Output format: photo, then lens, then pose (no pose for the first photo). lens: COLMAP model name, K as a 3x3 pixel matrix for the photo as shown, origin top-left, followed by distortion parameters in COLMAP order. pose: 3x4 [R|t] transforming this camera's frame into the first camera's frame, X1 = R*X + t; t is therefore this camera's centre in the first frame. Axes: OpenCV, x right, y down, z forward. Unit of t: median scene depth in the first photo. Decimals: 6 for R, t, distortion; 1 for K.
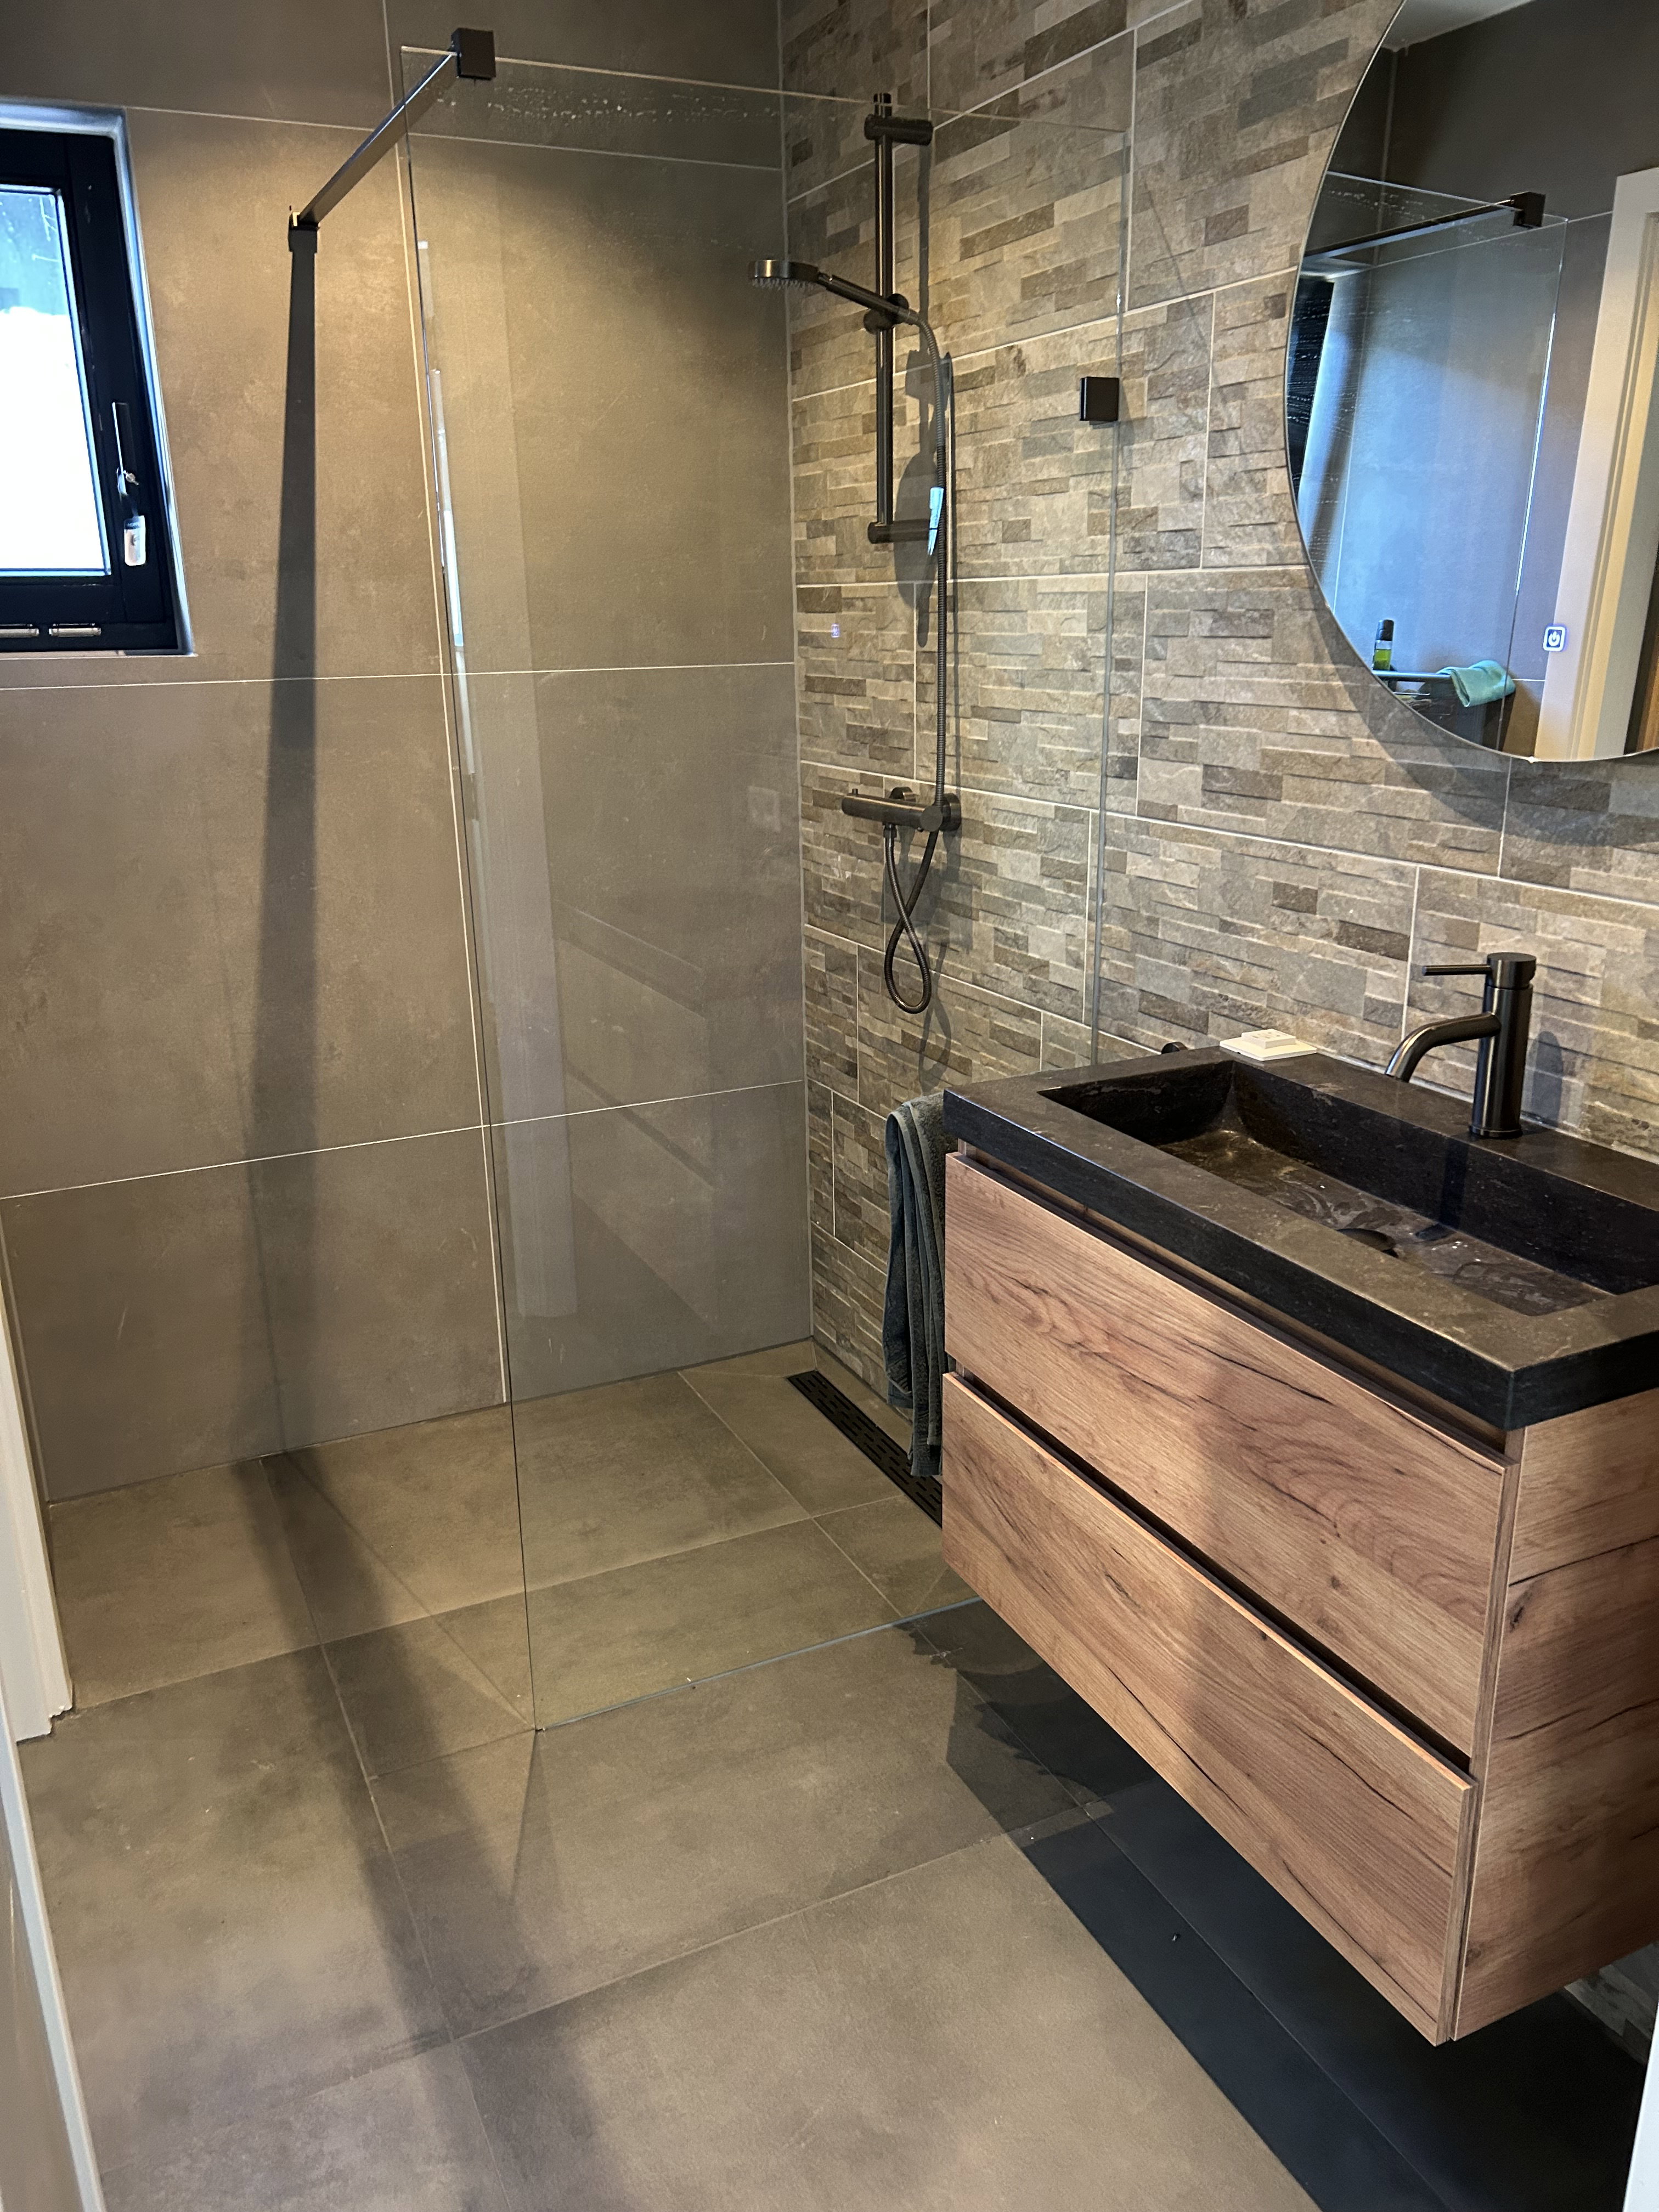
lens RADIAL K [[1651.3, 0, 764.6], [0, 1651.3, 1130.2], [0, 0, 1]] dist [0.033382, -0.047312]
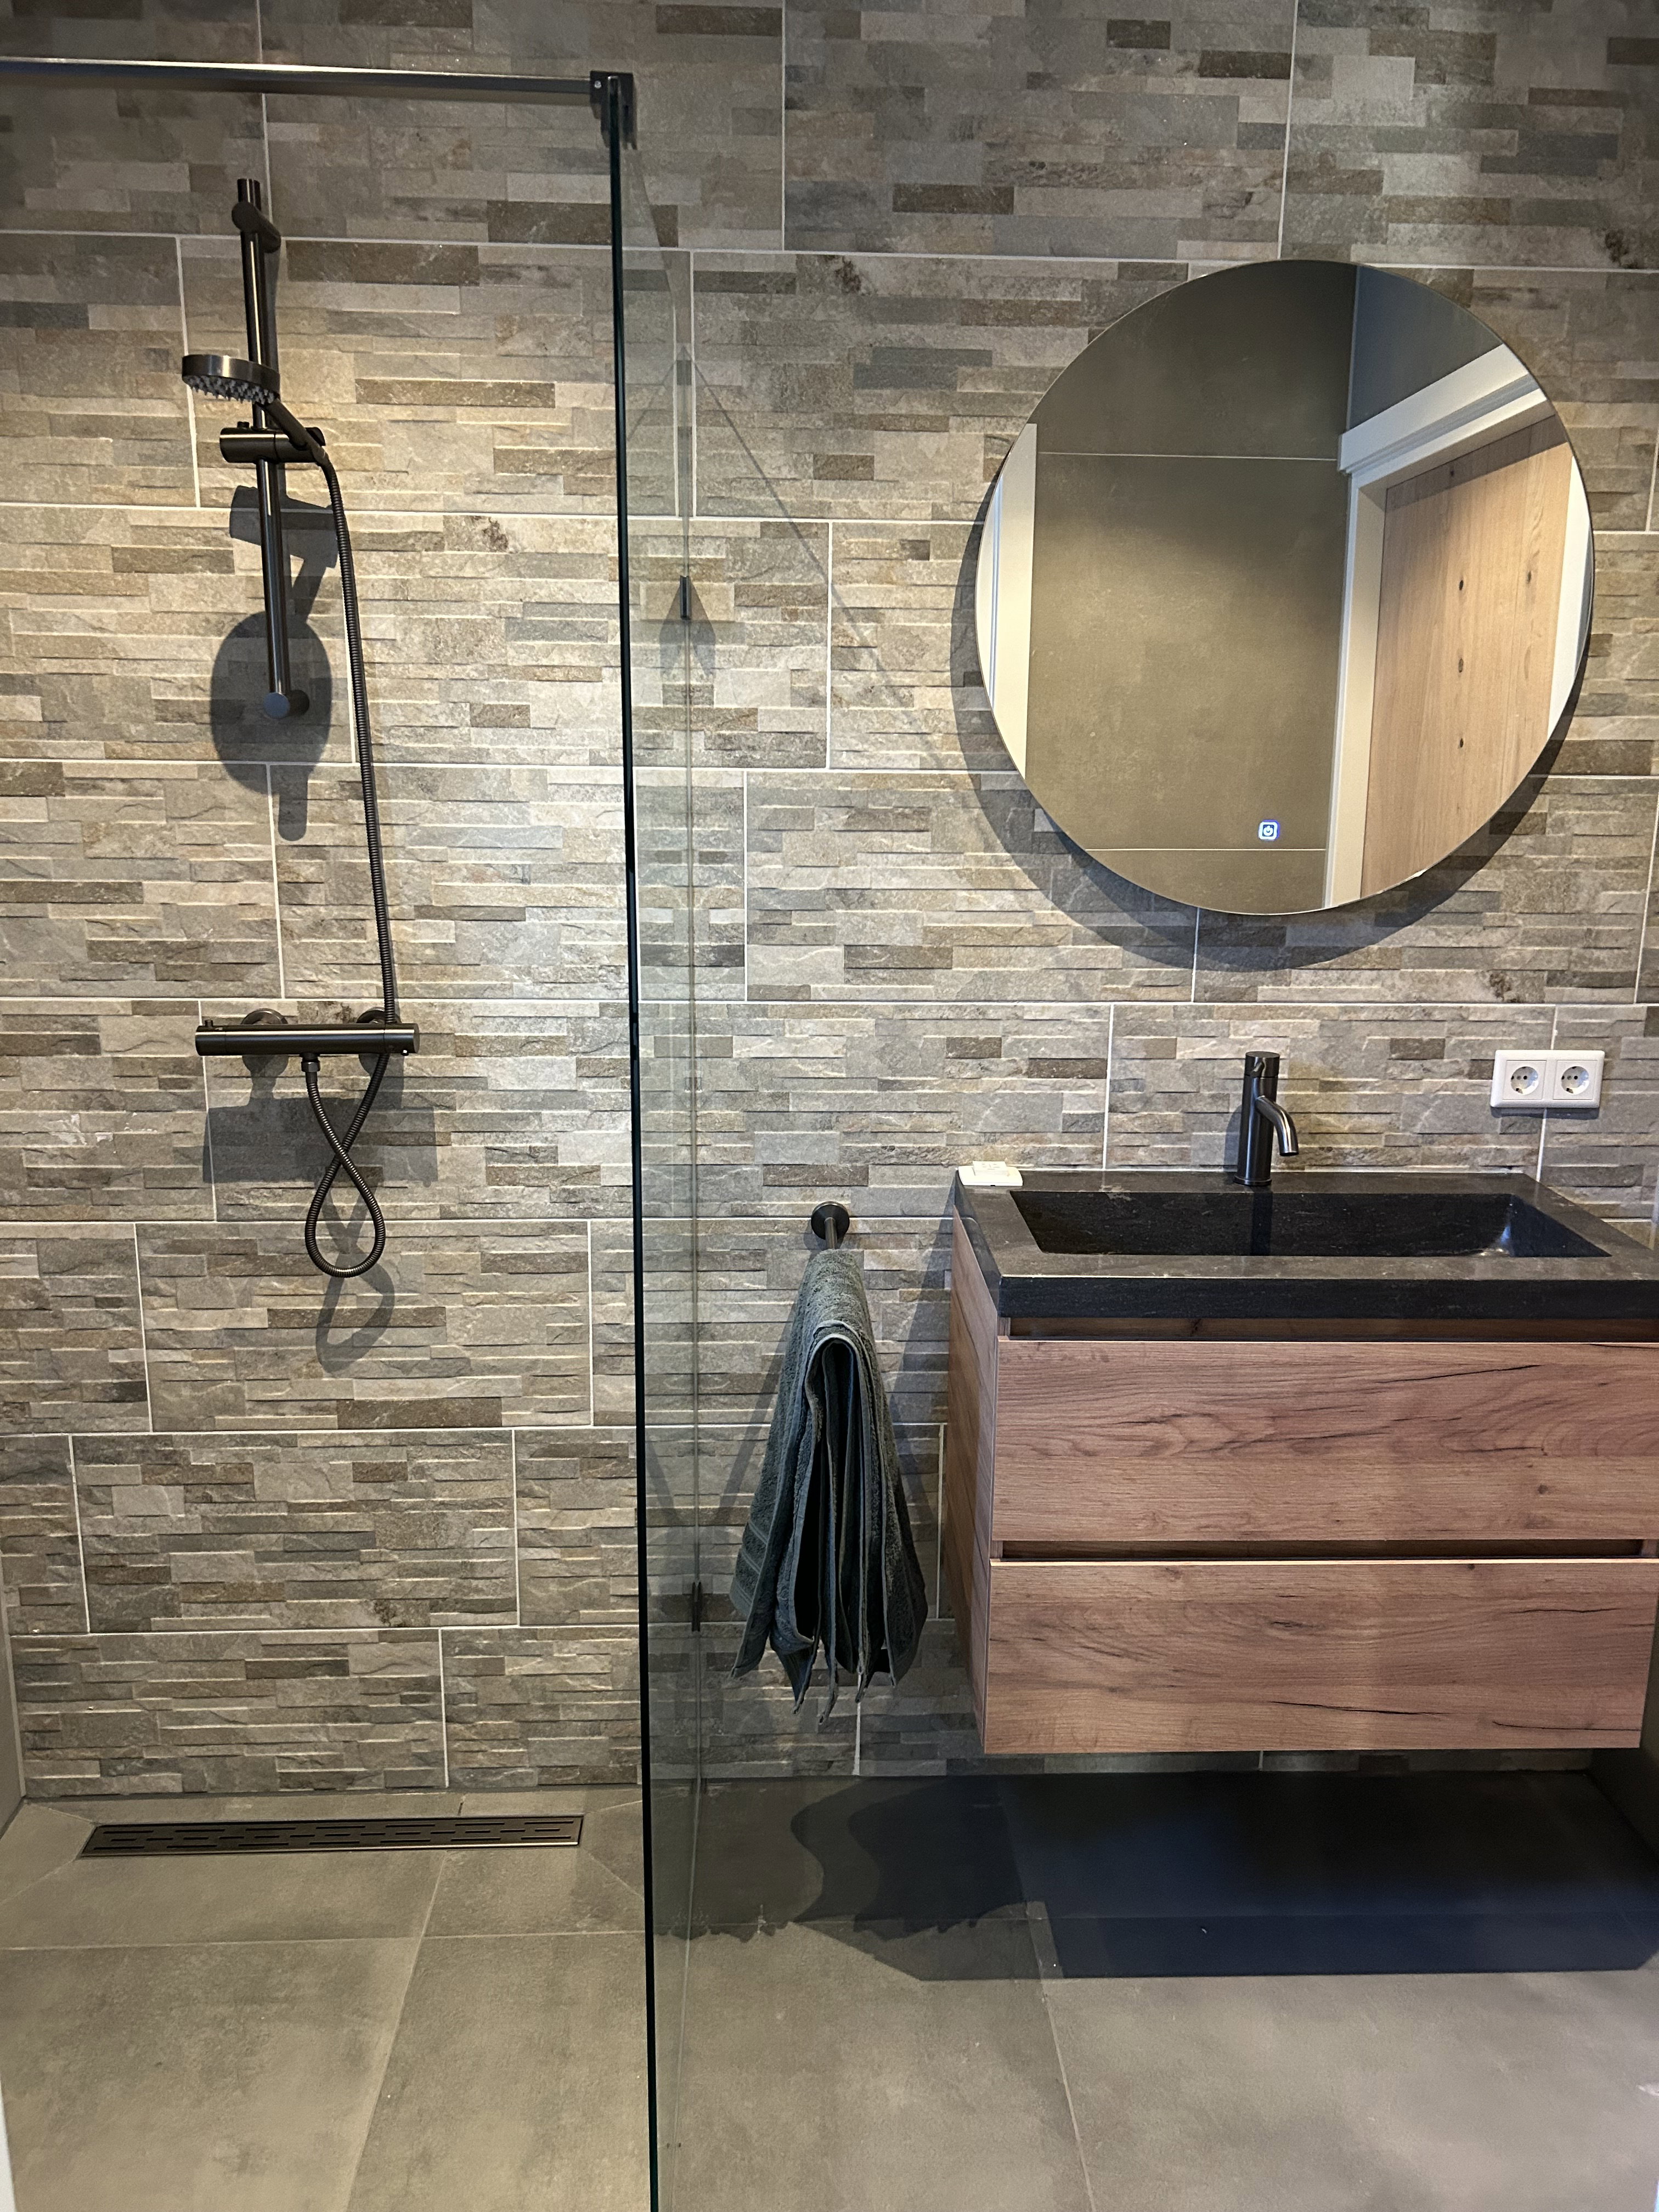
lens RADIAL K [[1651.3, 0, 839.7], [0, 1651.3, 1110.3], [0, 0, 1]] dist [0.033382, -0.047312]
pose [[0.380413, -0.184251, 0.906277, -0.790495], [0.263853, 0.960846, 0.084592, -0.225614], [-0.886379, 0.206944, 0.414134, 0.627014]]
